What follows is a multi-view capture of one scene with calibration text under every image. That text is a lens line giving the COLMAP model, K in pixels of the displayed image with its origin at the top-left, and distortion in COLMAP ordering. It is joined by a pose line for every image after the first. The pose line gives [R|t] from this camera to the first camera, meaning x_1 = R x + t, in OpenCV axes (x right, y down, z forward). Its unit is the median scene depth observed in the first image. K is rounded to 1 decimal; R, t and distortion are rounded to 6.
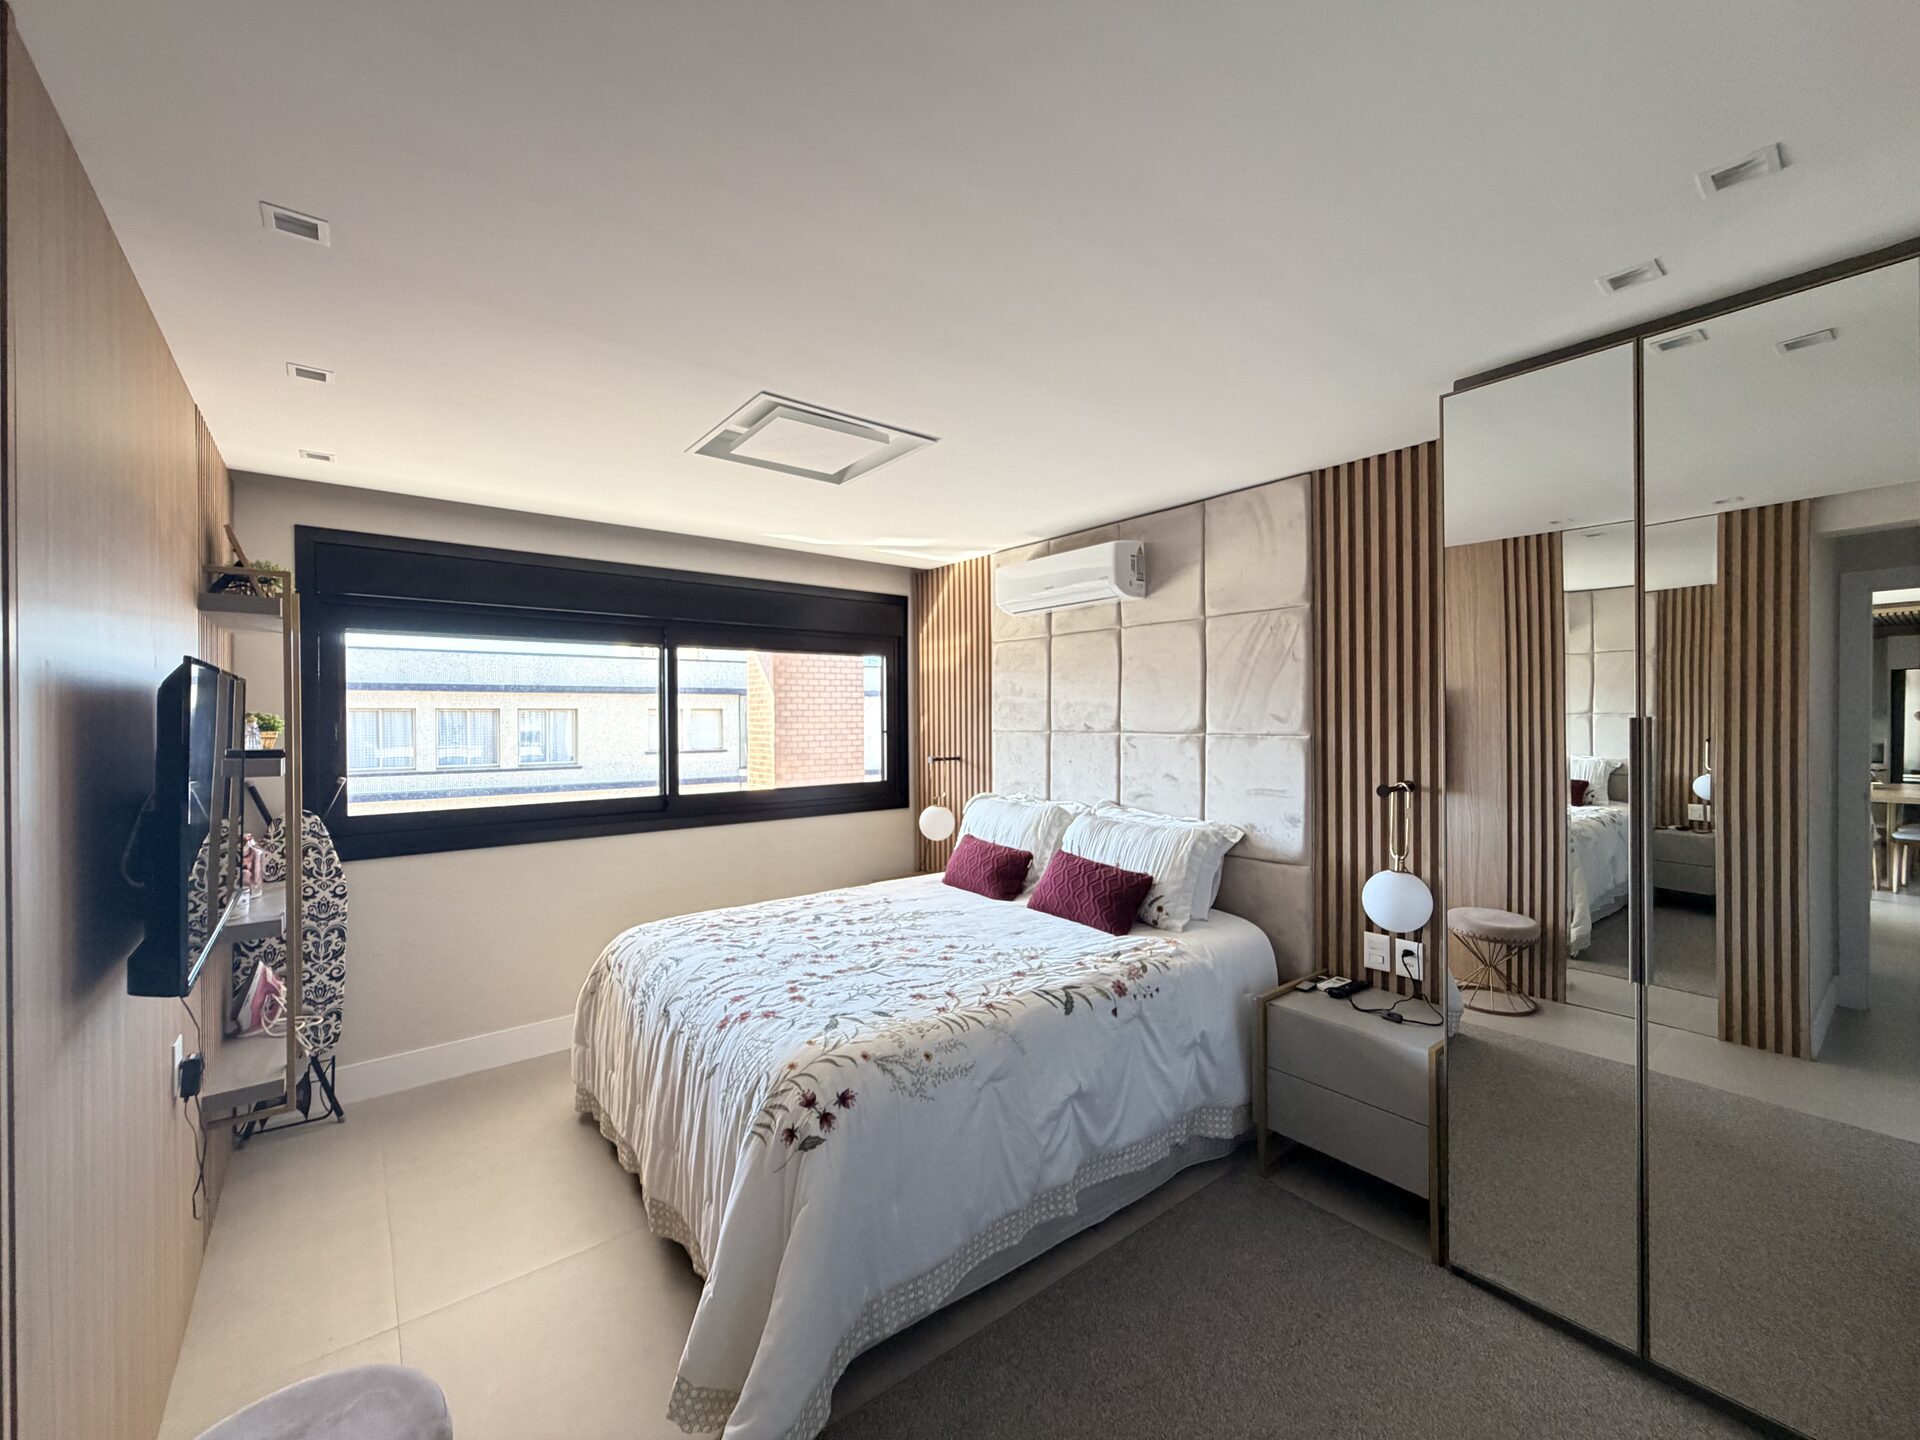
lens RADIAL K [[767.3, 0, 950.1], [0, 767.3, 723.3], [0, 0, 1]] dist [0.001814, -0.000058]
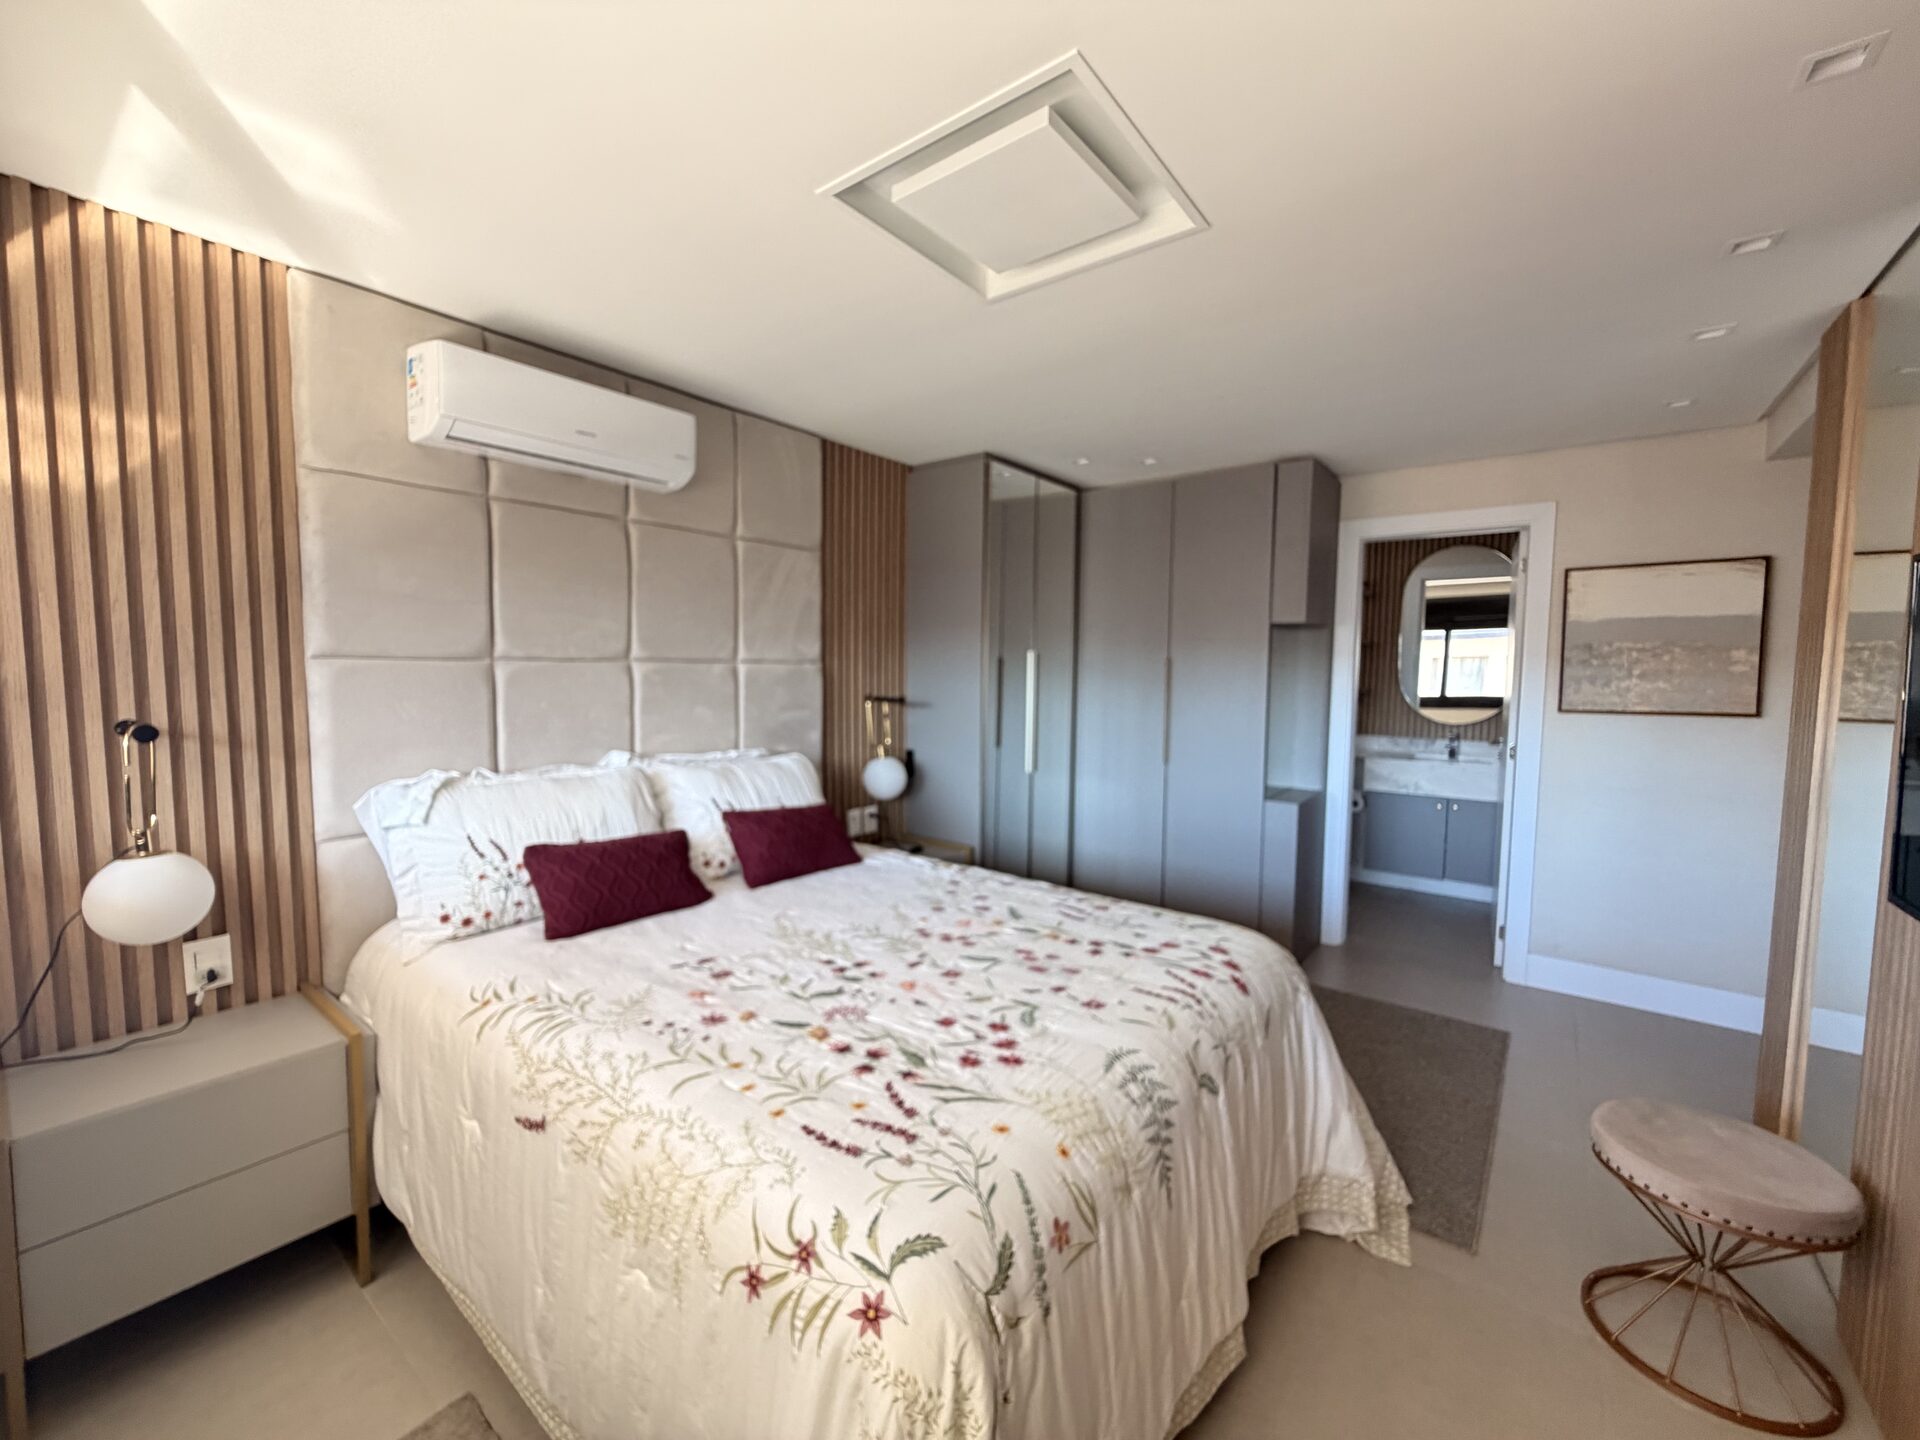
lens RADIAL K [[767.3, 0, 957.5], [0, 767.3, 716.3], [0, 0, 1]] dist [0.001814, -0.000058]
pose [[-0.243844, -0.062971, 0.967768, -0.836283], [-0.003740, 0.997943, 0.063992, 0.026028], [-0.969807, 0.011984, -0.243578, 1.222822]]
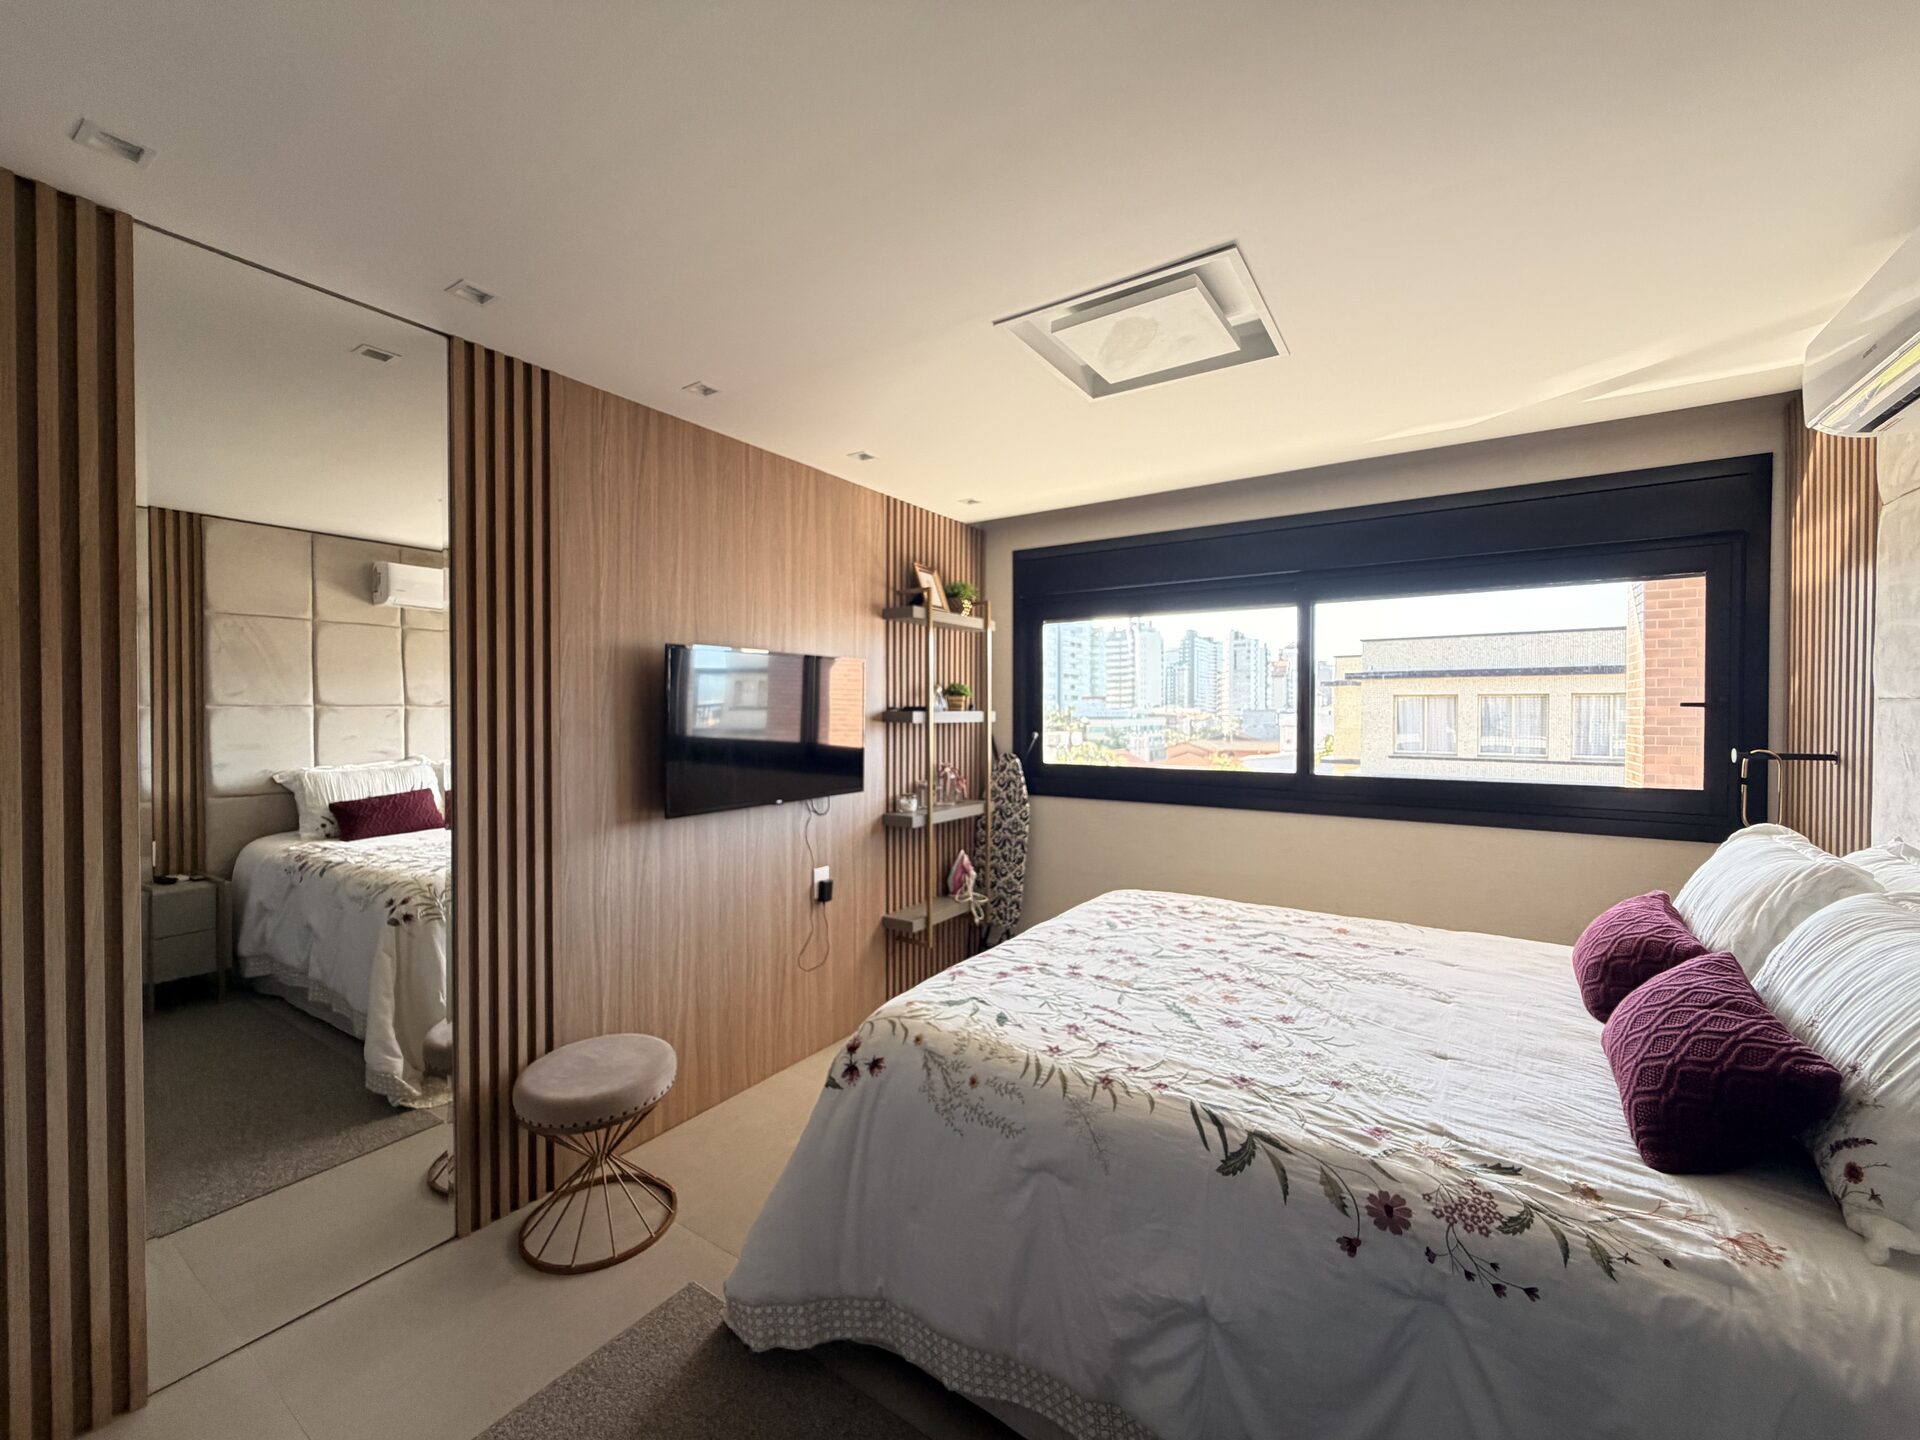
lens RADIAL K [[767.3, 0, 954.1], [0, 767.3, 721.2], [0, 0, 1]] dist [0.001814, -0.000058]
pose [[0.306502, 0.019888, -0.951662, 0.541945], [-0.009104, 0.999797, 0.017962, 0.033805], [0.951826, 0.003158, 0.306621, 0.555322]]
